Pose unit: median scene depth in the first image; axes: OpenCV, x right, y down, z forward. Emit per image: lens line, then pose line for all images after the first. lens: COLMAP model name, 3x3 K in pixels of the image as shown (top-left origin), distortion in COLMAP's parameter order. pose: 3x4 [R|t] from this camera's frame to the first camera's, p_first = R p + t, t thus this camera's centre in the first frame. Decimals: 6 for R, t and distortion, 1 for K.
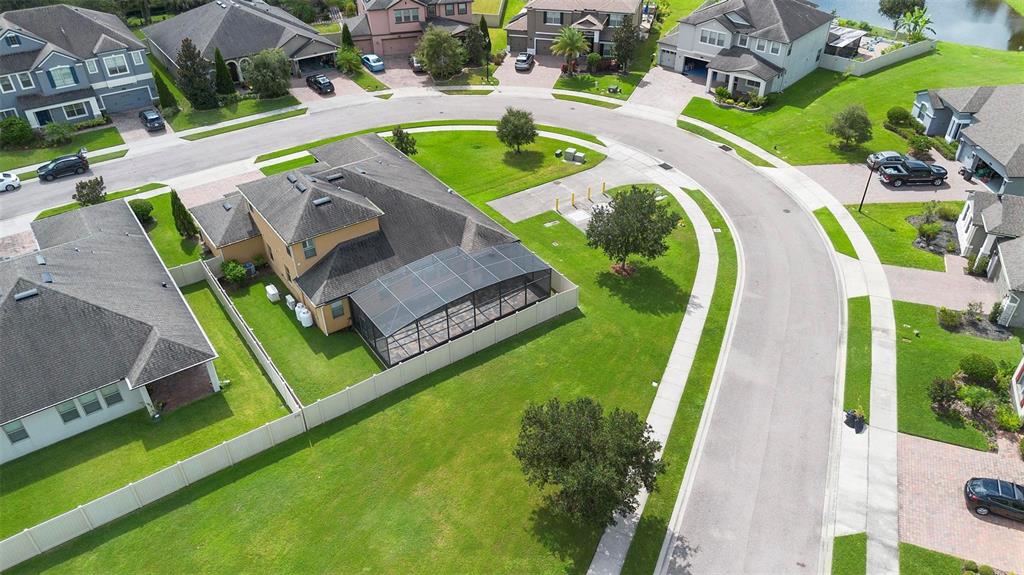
lens RADIAL K [[726.9, 0, 508.2], [0, 726.9, 287.2], [0, 0, 1]] dist [0.051205, -0.036254]
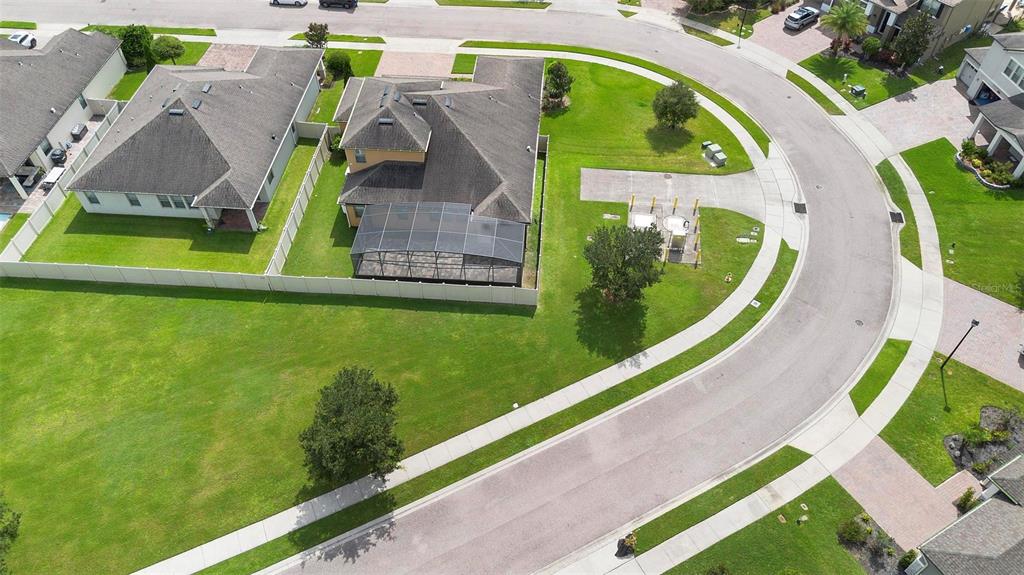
lens RADIAL K [[726.9, 0, 509.2], [0, 726.9, 283.2], [0, 0, 1]] dist [0.051205, -0.036254]
pose [[0.770914, 0.477467, -0.421565, 0.477636], [-0.373068, 0.874933, 0.308727, -0.302108], [0.516248, -0.080730, 0.852626, 0.076569]]
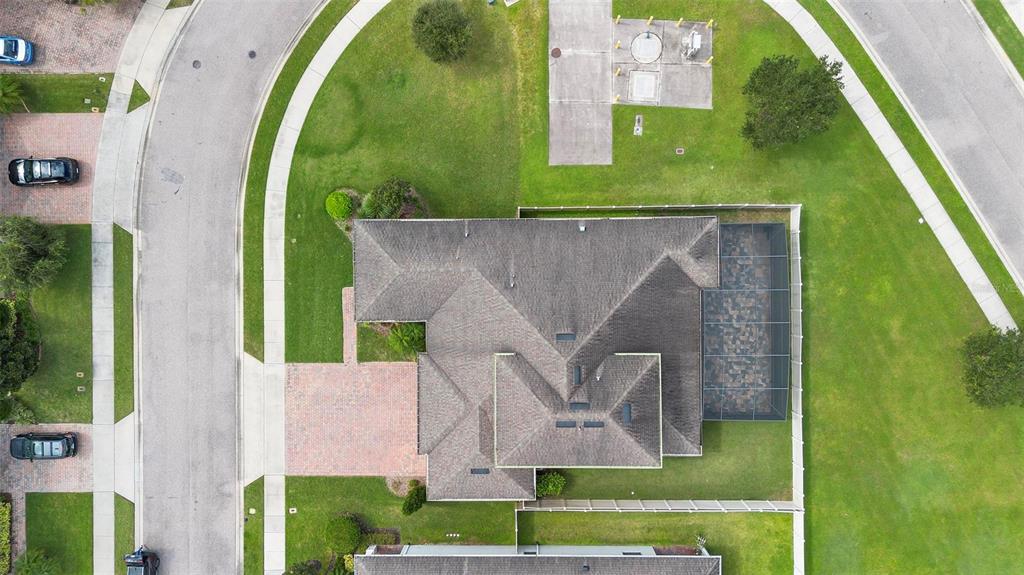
lens RADIAL K [[726.9, 0, 516.6], [0, 726.9, 287.4], [0, 0, 1]] dist [0.051205, -0.036254]
pose [[0.570276, -0.821384, -0.010620, -0.182597], [0.489305, 0.329277, 0.807562, -0.869259], [-0.659822, -0.465730, 0.589686, 0.596583]]
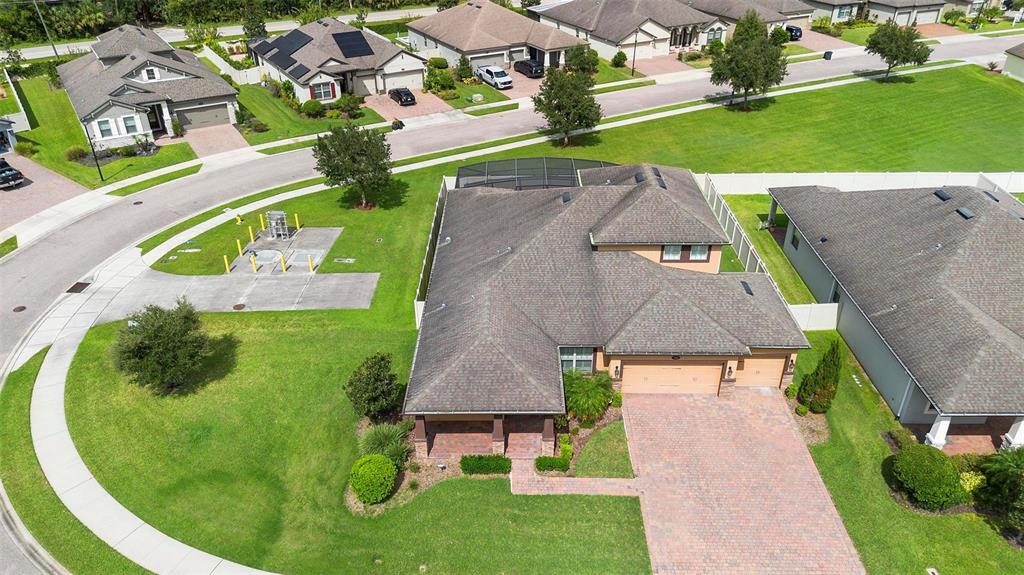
lens RADIAL K [[726.9, 0, 511.6], [0, 726.9, 284.0], [0, 0, 1]] dist [0.051205, -0.036254]
pose [[-0.816370, -0.280234, 0.504984, -0.562062], [0.343300, 0.467667, 0.814514, -0.748864], [-0.464418, 0.838306, -0.285585, 1.331324]]
